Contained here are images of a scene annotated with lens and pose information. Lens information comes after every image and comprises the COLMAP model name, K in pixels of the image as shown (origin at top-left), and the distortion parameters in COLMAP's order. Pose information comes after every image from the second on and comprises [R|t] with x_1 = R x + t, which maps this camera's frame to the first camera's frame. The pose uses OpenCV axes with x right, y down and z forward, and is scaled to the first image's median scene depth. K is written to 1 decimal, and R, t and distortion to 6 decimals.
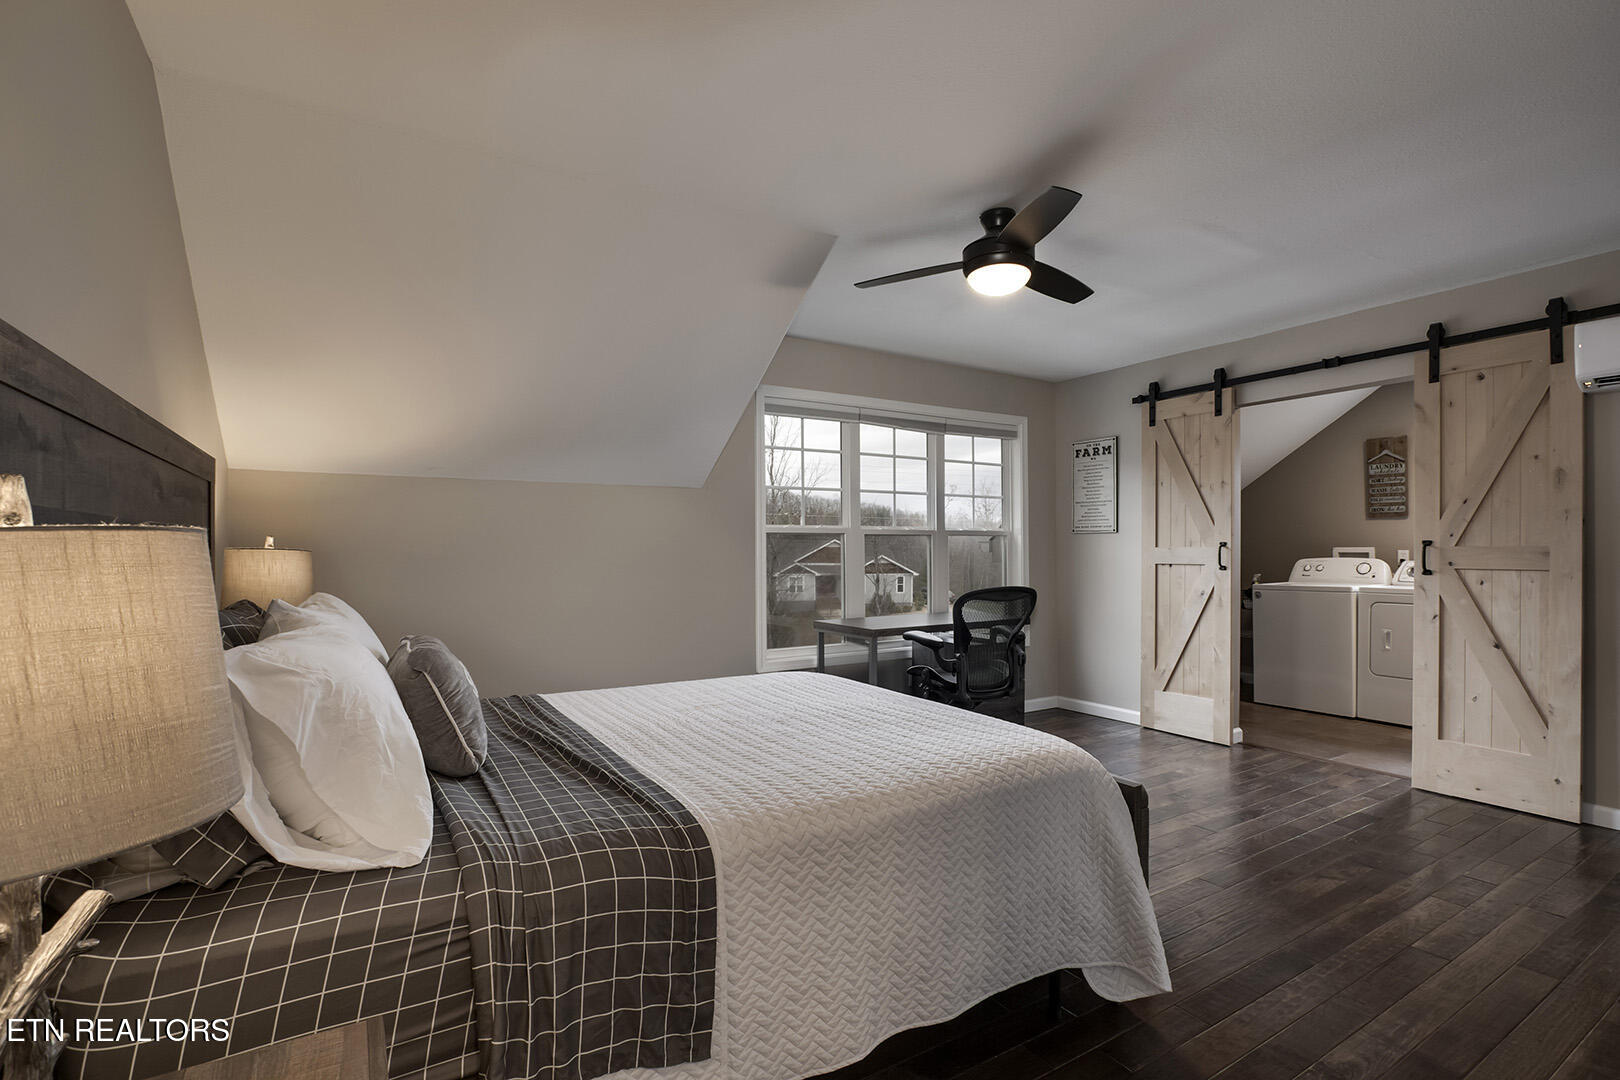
lens RADIAL K [[762.3, 0, 807.4], [0, 762.3, 551.0], [0, 0, 1]] dist [-0.015666, 0.000117]
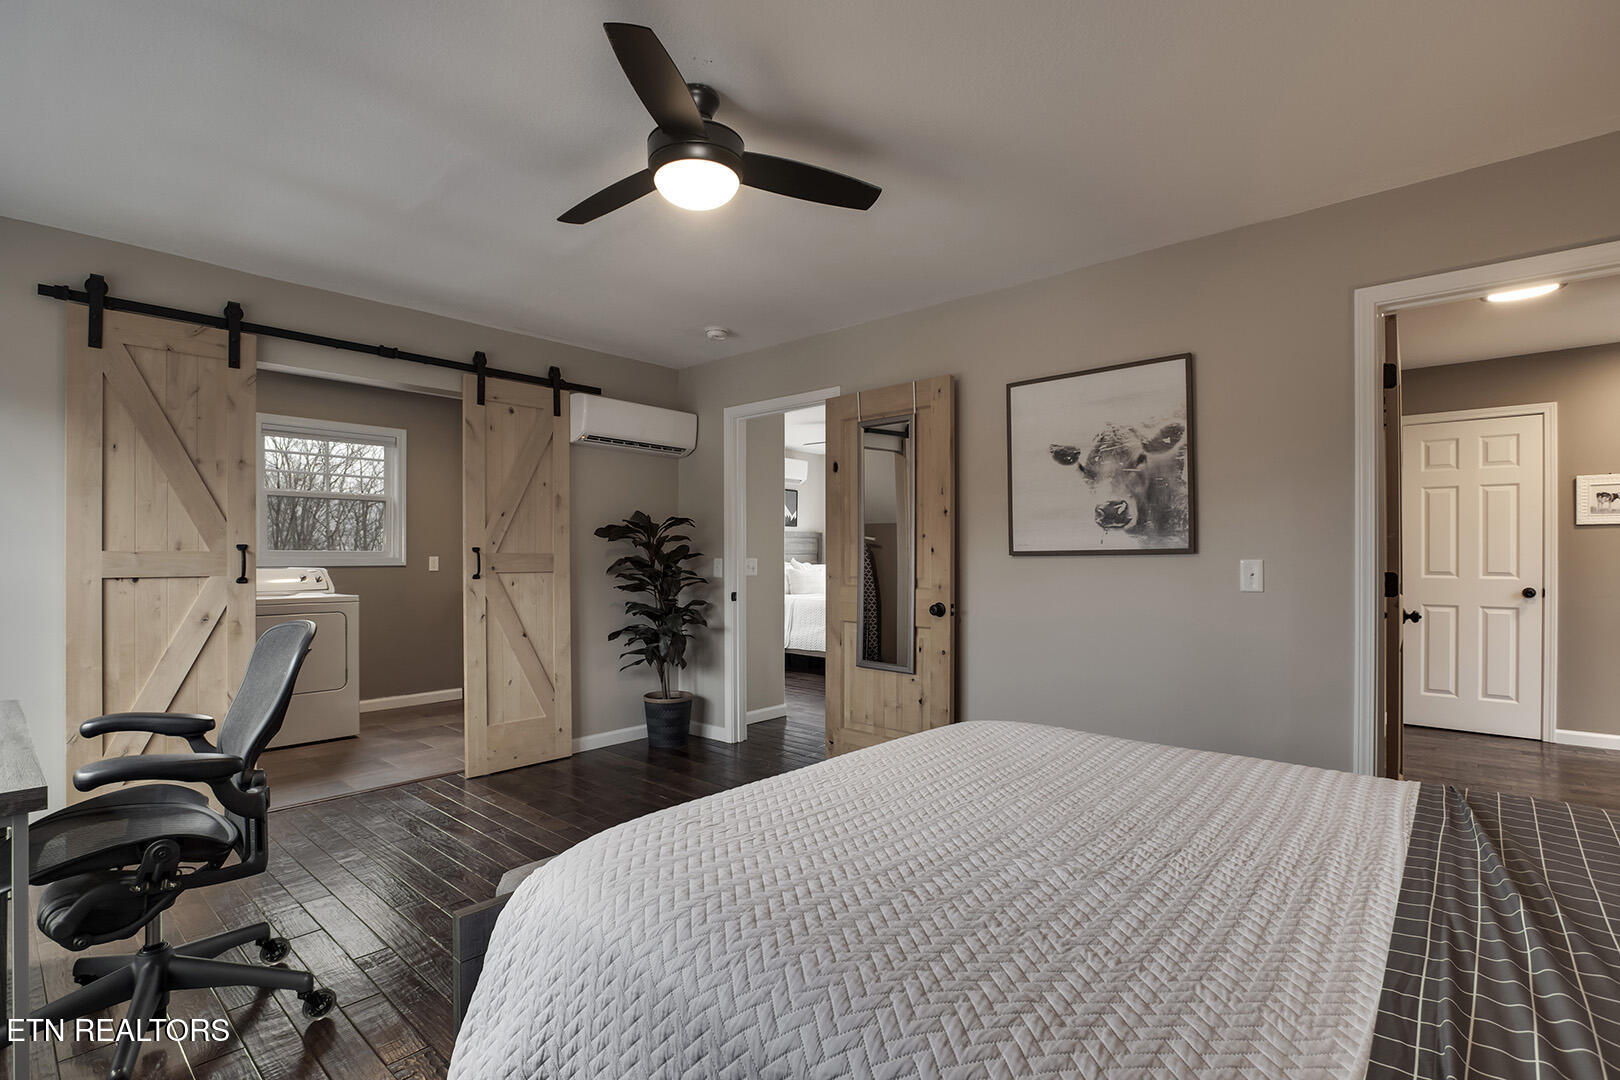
lens RADIAL K [[762.3, 0, 811.3], [0, 762.3, 555.9], [0, 0, 1]] dist [-0.015666, 0.000117]
pose [[-0.298380, 0.004897, 0.954435, -0.277865], [0.000485, 0.999987, -0.004979, 0.003077], [-0.954447, -0.001023, -0.298378, 0.639931]]
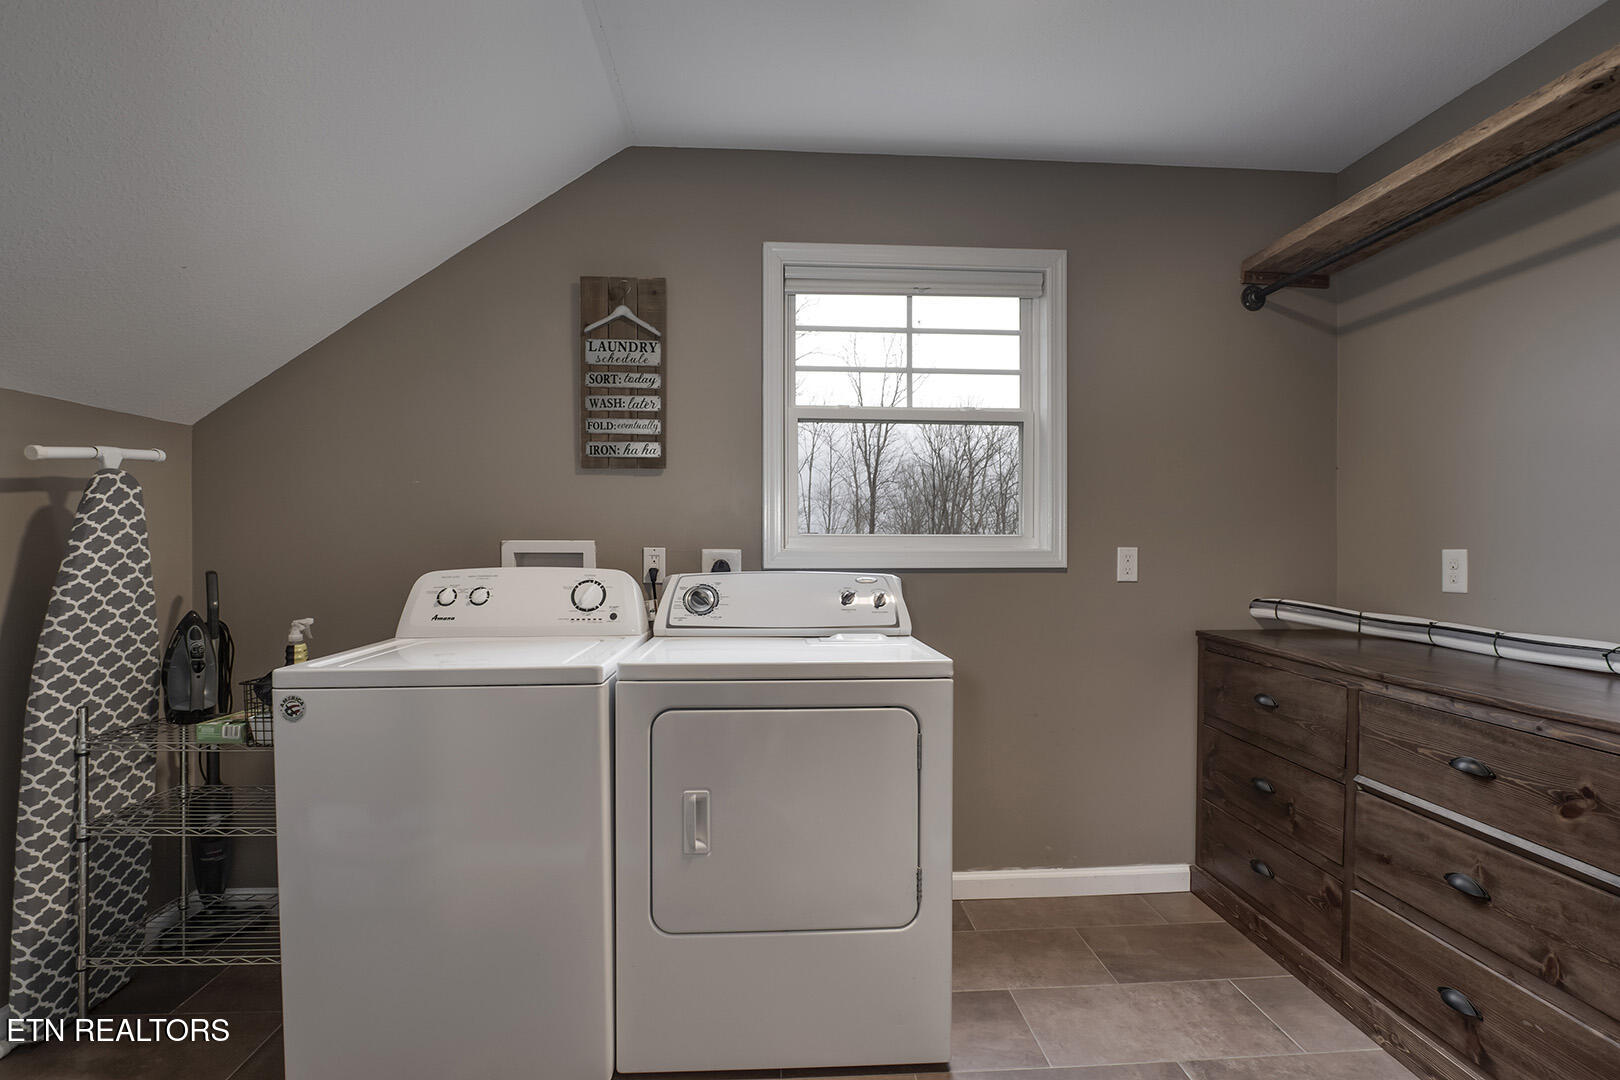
lens RADIAL K [[762.3, 0, 808.8], [0, 762.3, 551.9], [0, 0, 1]] dist [-0.015666, 0.000117]
pose [[0.463558, -0.000141, 0.886067, 0.498707], [-0.003061, 0.999994, 0.001761, 0.000310], [-0.886061, -0.003529, 0.463555, 0.804724]]
